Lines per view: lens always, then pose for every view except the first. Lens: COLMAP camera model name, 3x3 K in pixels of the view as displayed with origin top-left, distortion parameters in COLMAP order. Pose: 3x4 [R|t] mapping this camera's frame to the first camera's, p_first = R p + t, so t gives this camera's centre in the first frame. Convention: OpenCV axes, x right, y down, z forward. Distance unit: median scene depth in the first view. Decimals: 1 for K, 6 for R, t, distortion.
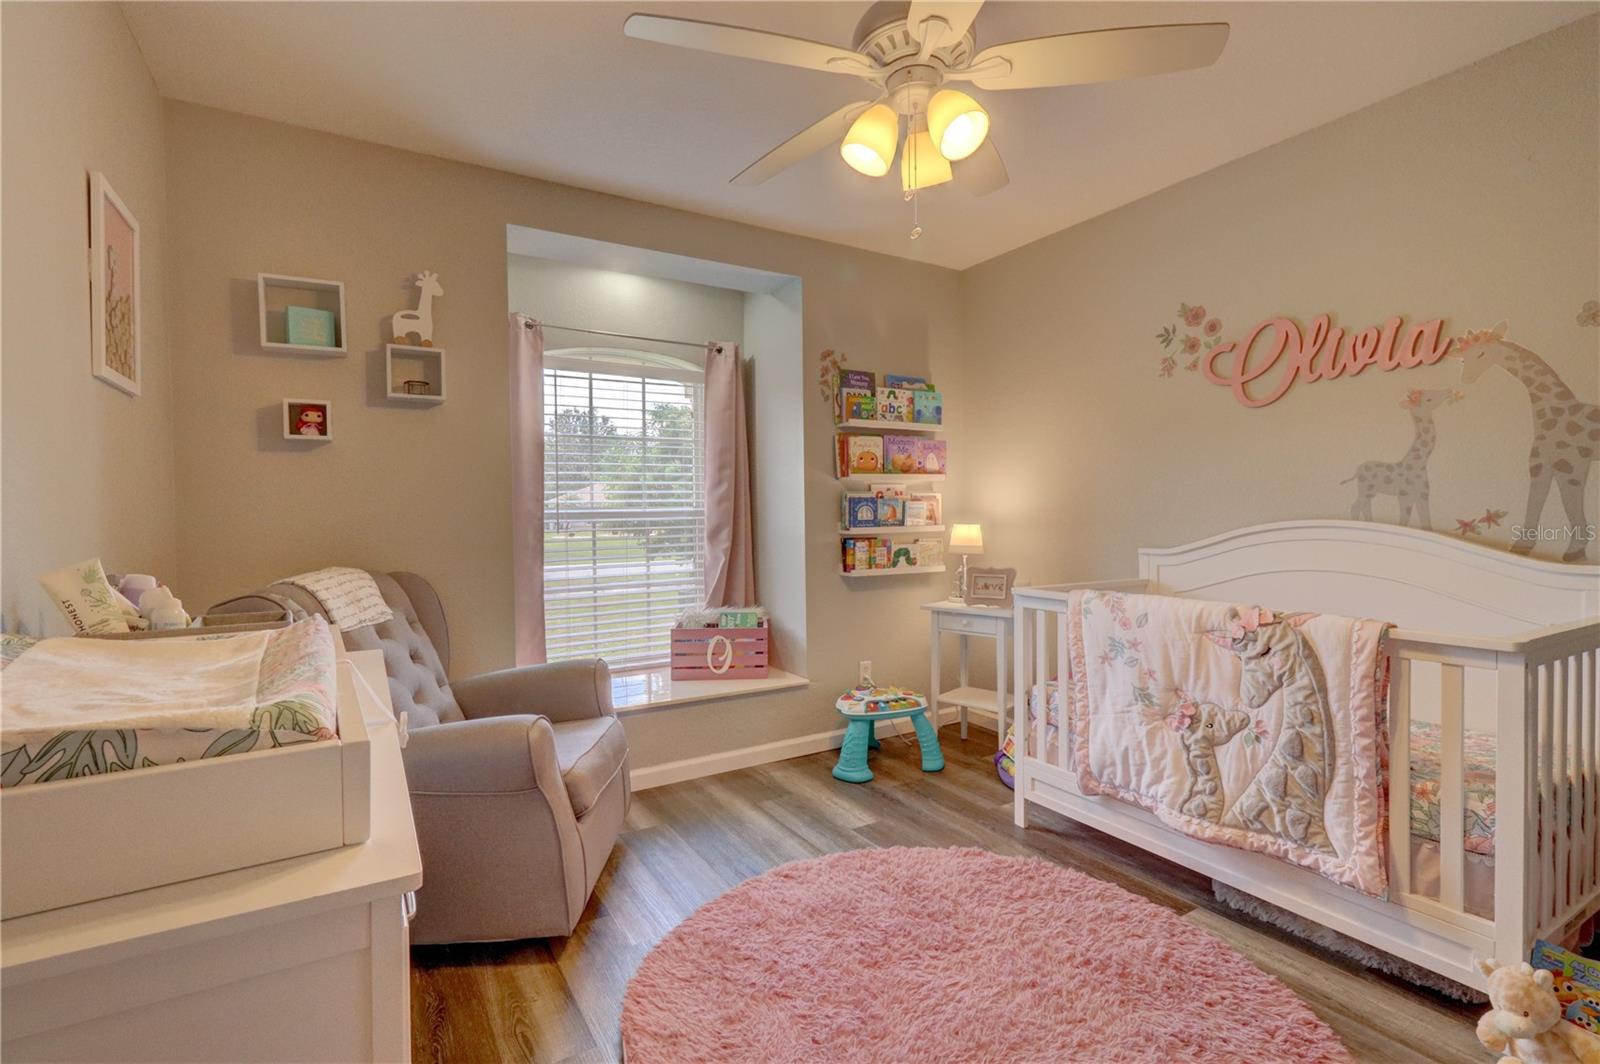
lens RADIAL K [[736.1, 0, 798.7], [0, 736.1, 524.0], [0, 0, 1]] dist [0.004562, -0.001301]
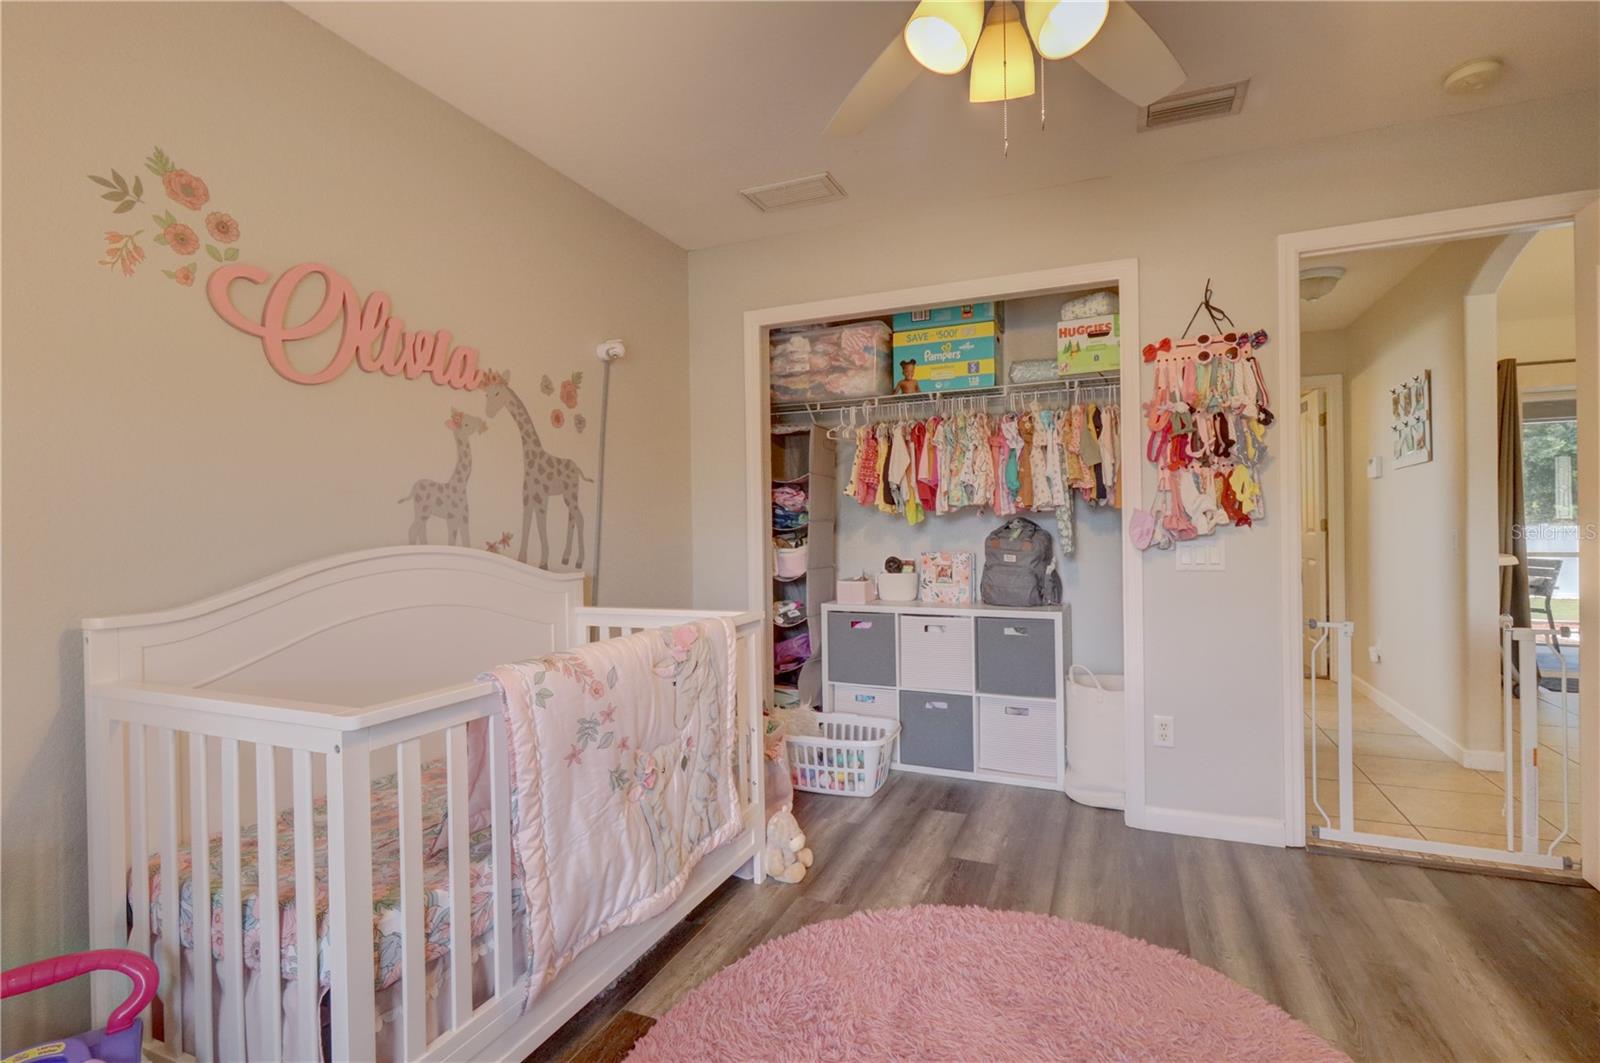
lens RADIAL K [[736.1, 0, 804.6], [0, 736.1, 531.8], [0, 0, 1]] dist [0.004562, -0.001301]
pose [[-0.582288, 0.012594, 0.812885, -0.233602], [0.034497, 0.999362, 0.009229, -0.014158], [-0.812250, 0.033416, -0.582351, 1.200714]]
